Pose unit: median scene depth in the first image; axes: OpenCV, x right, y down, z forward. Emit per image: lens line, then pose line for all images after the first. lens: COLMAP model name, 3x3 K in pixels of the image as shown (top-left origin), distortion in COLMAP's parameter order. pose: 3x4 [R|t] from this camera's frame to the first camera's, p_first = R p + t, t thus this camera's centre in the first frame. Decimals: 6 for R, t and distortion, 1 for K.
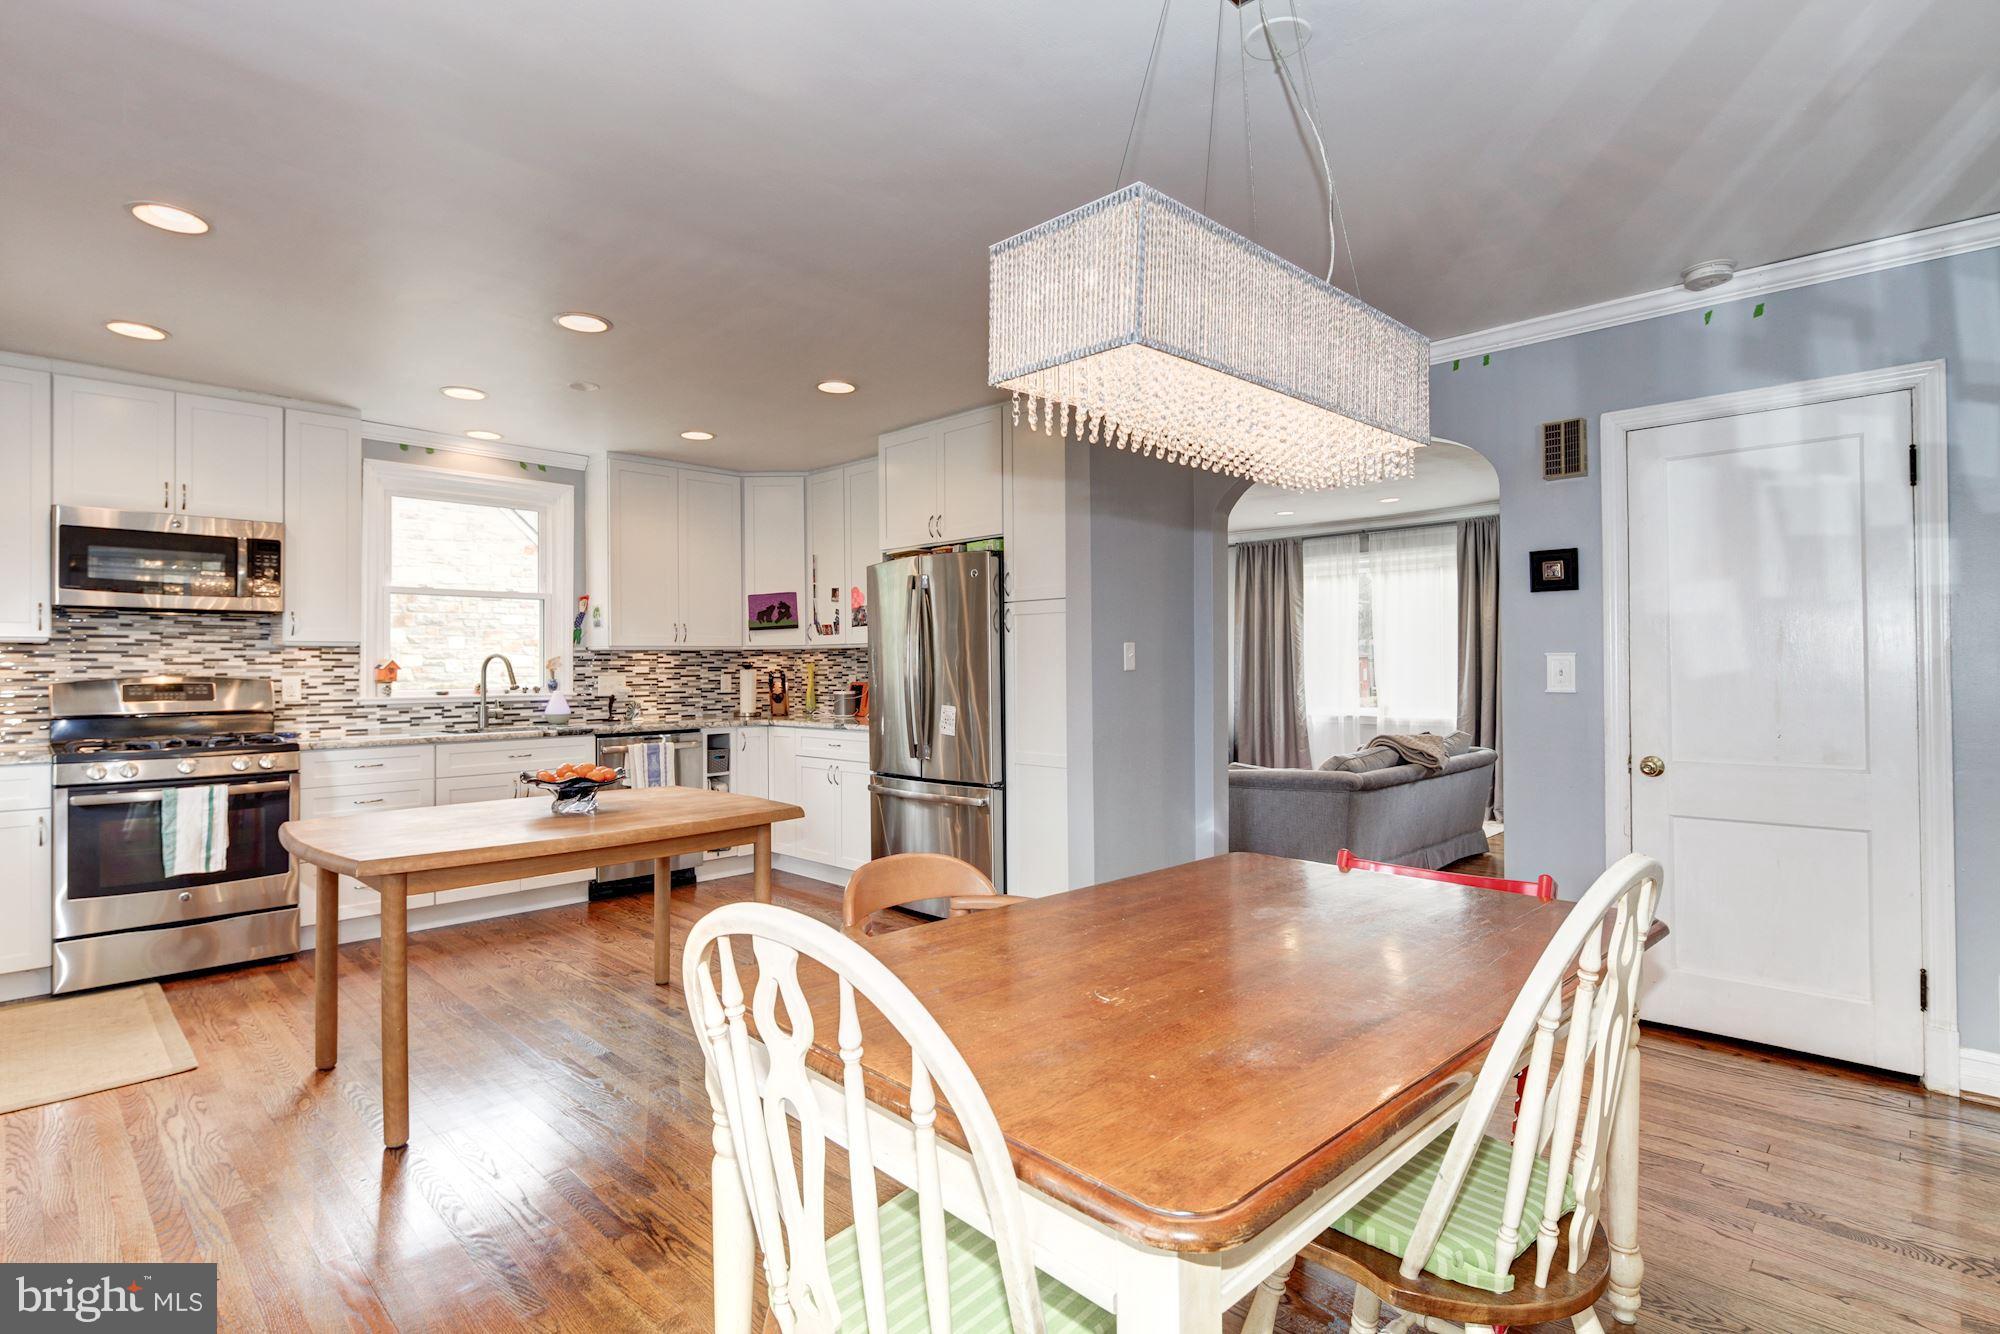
lens RADIAL K [[966.4, 0, 993.8], [0, 966.4, 657.4], [0, 0, 1]] dist [0.001568, -0.001576]
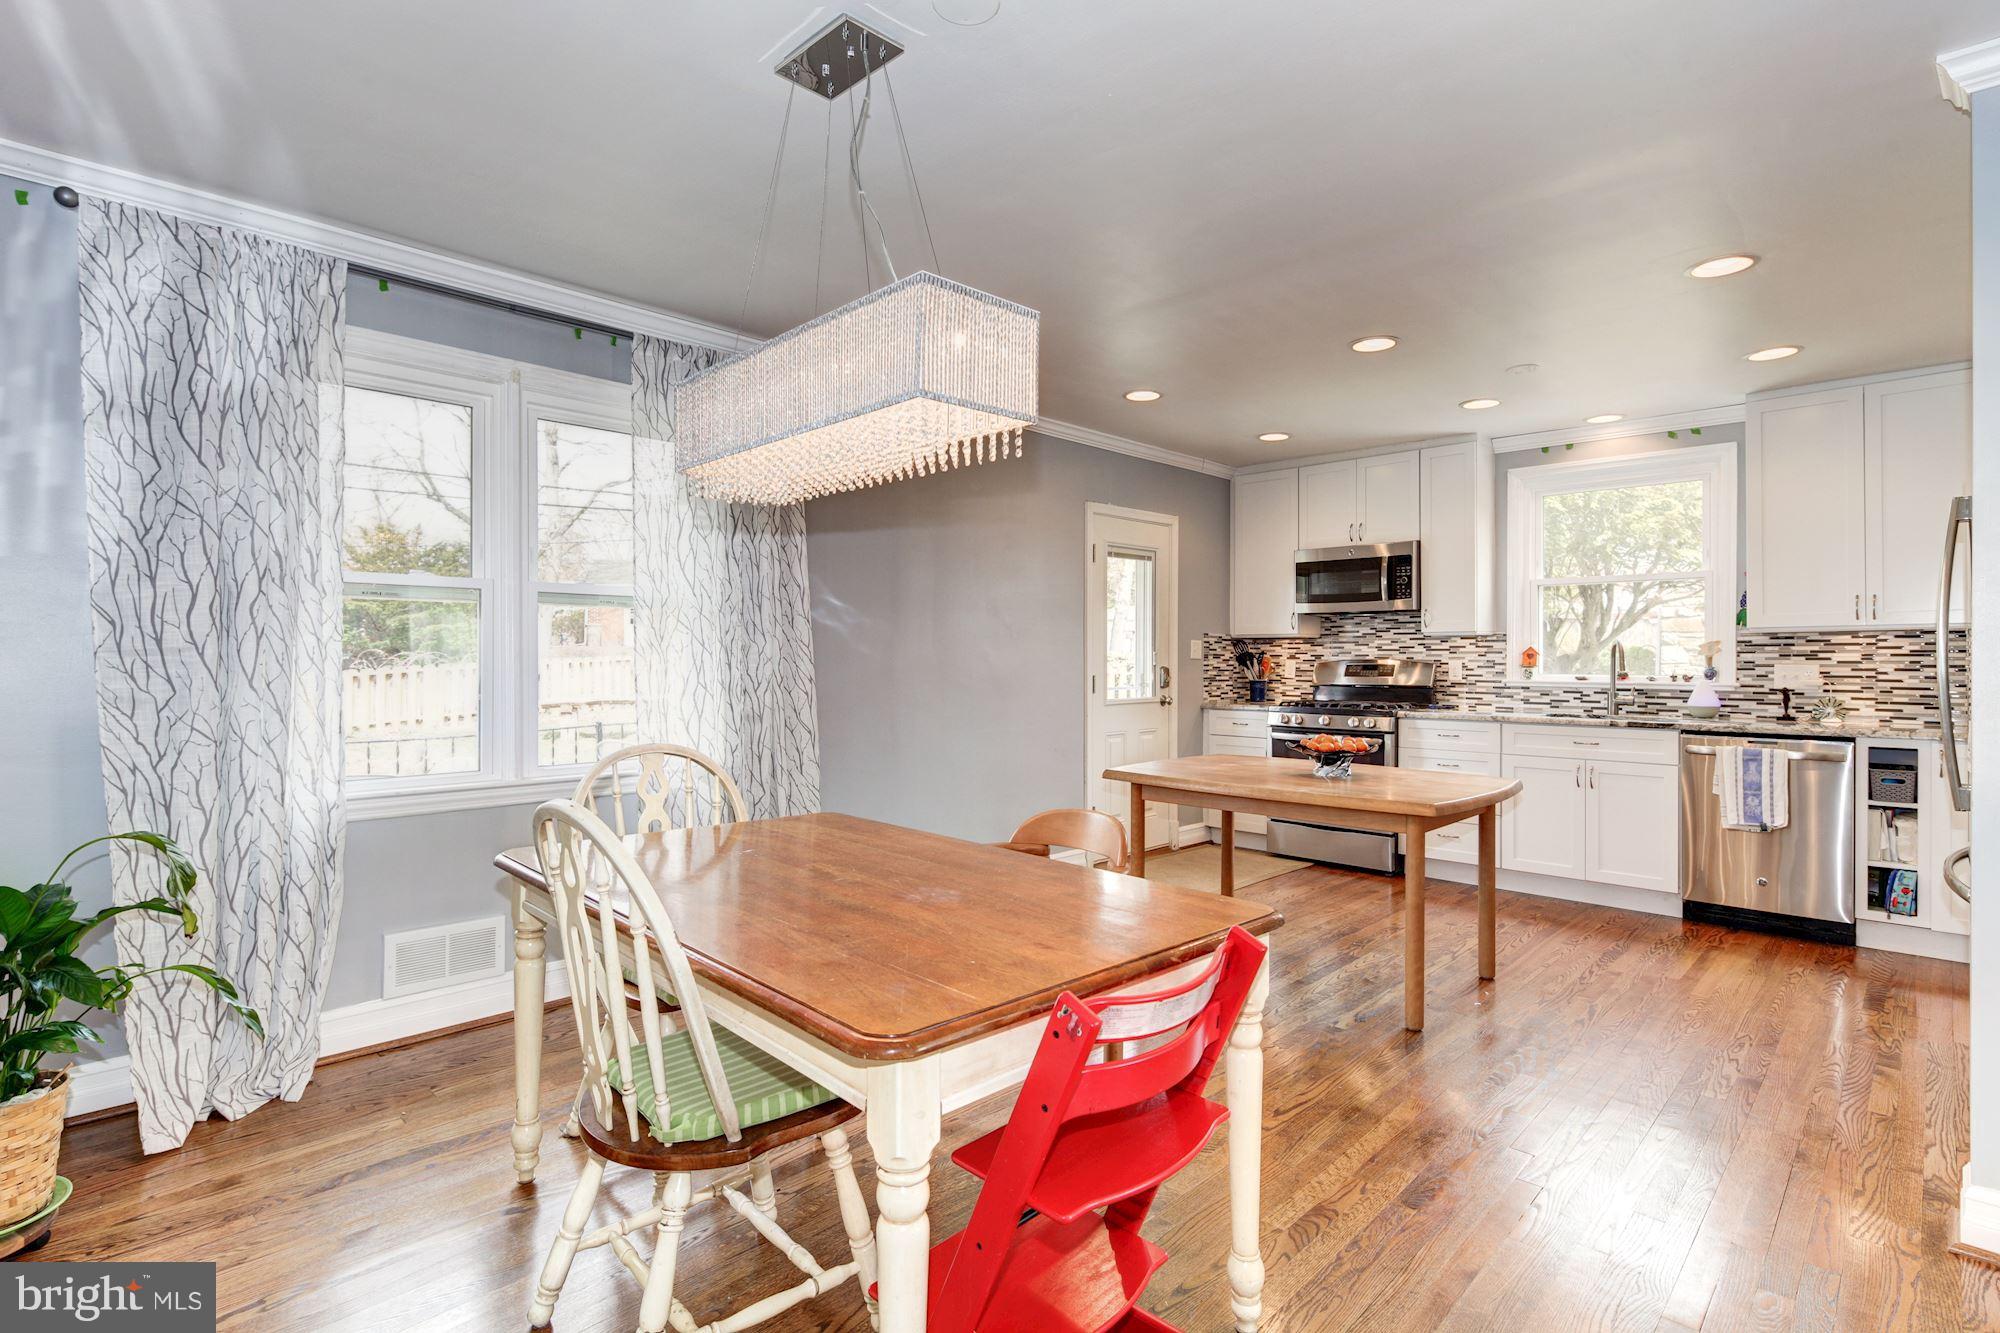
lens RADIAL K [[966.4, 0, 993.8], [0, 966.4, 656.9], [0, 0, 1]] dist [0.001568, -0.001576]
pose [[-0.004814, 0.006106, -0.999970, 0.477510], [0.009173, 0.999940, 0.006062, 0.002197], [0.999946, -0.009144, -0.004870, 0.385515]]
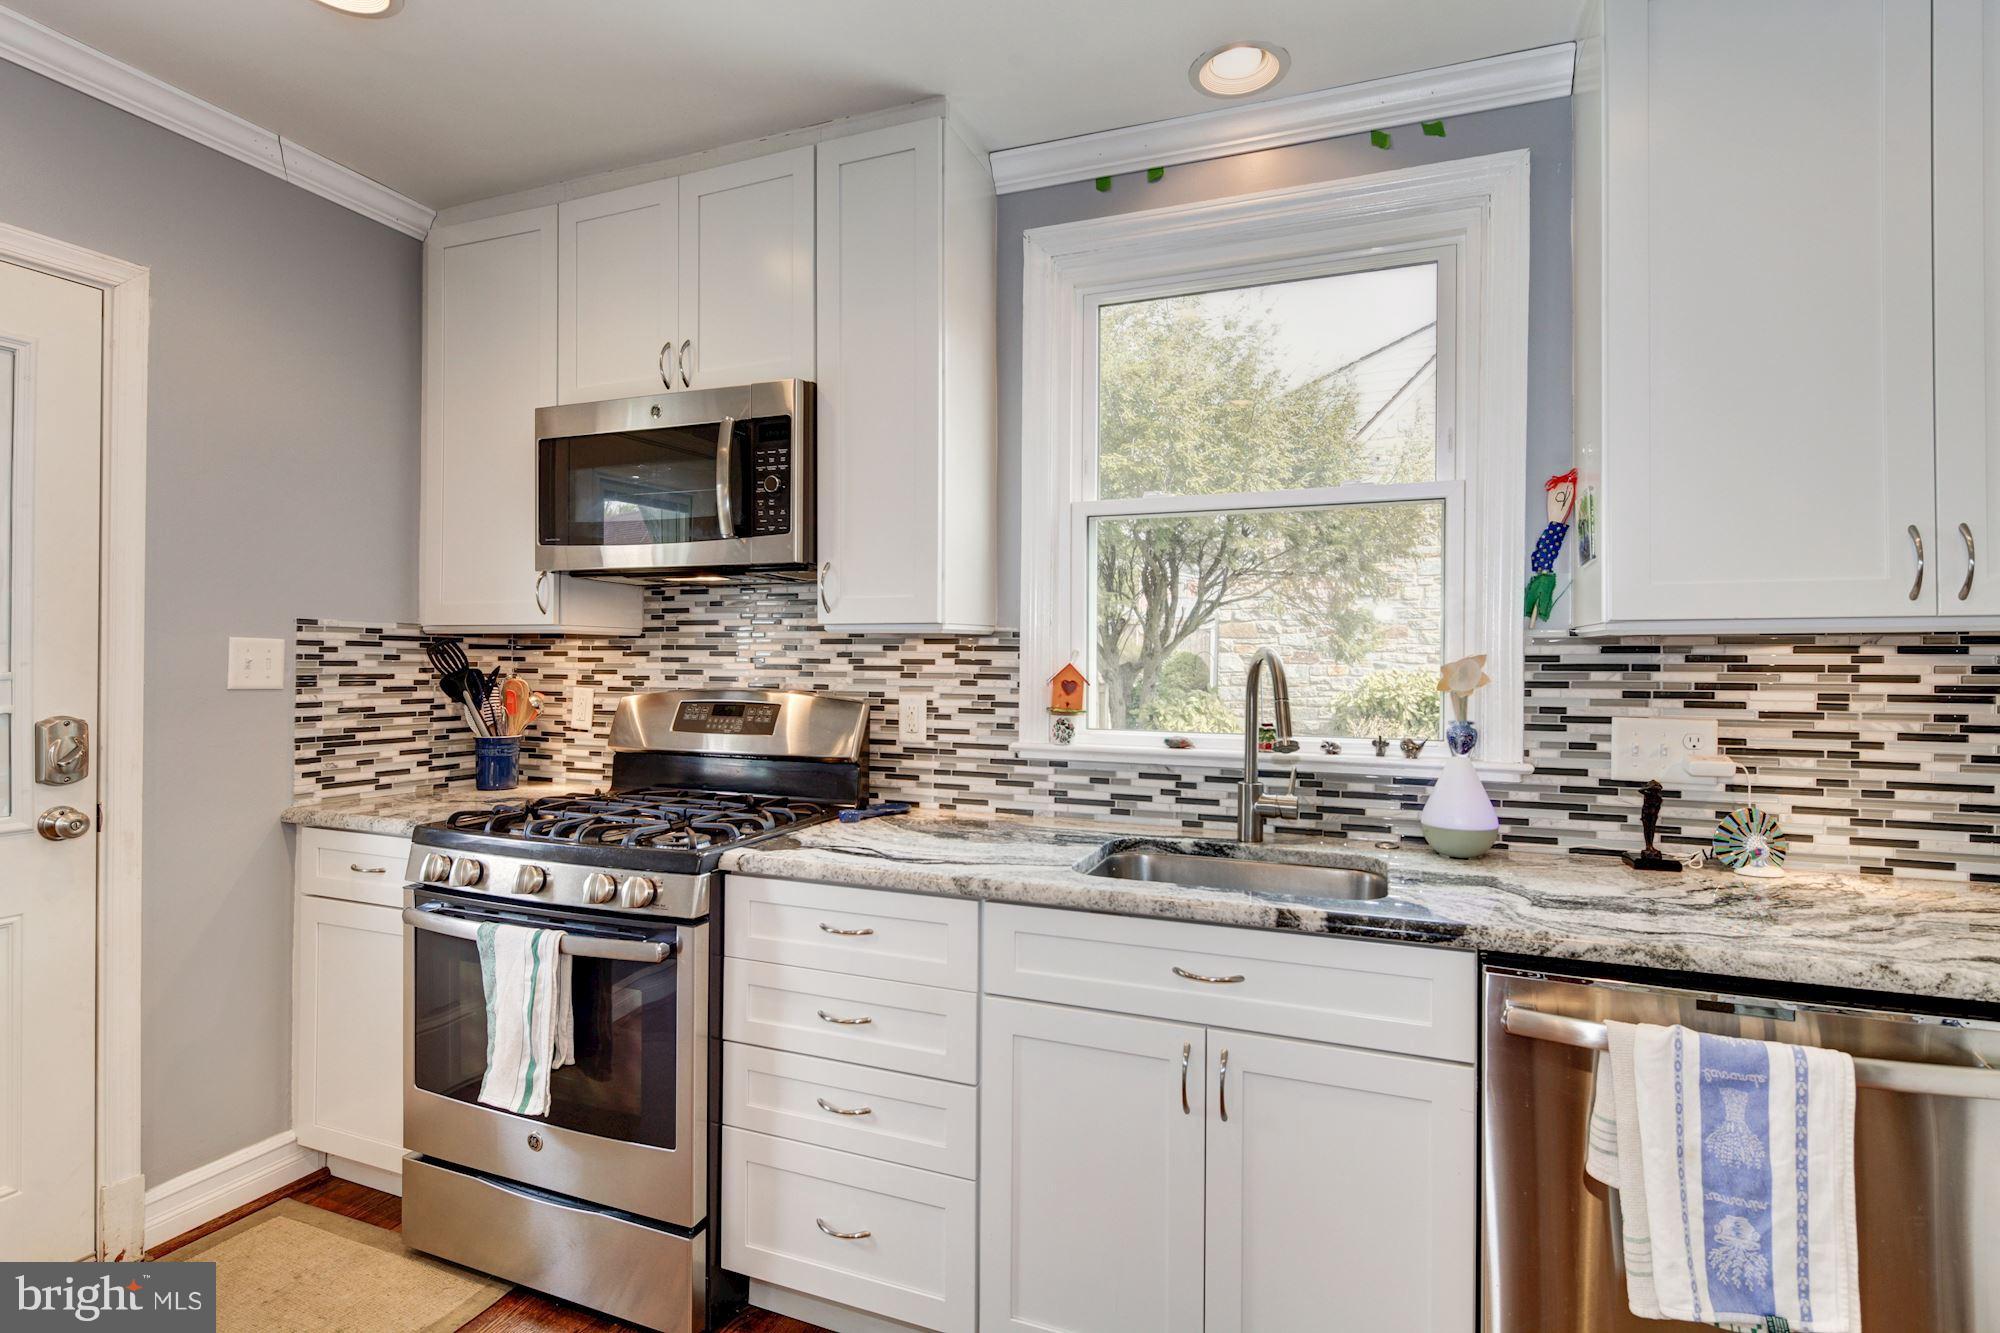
lens RADIAL K [[966.4, 0, 993.8], [0, 966.4, 656.9], [0, 0, 1]] dist [0.001568, -0.001576]
pose [[0.384953, 0.006982, -0.922910, -0.217896], [0.000230, 0.999971, 0.007661, -0.003710], [0.922936, -0.003161, 0.384940, 0.781721]]
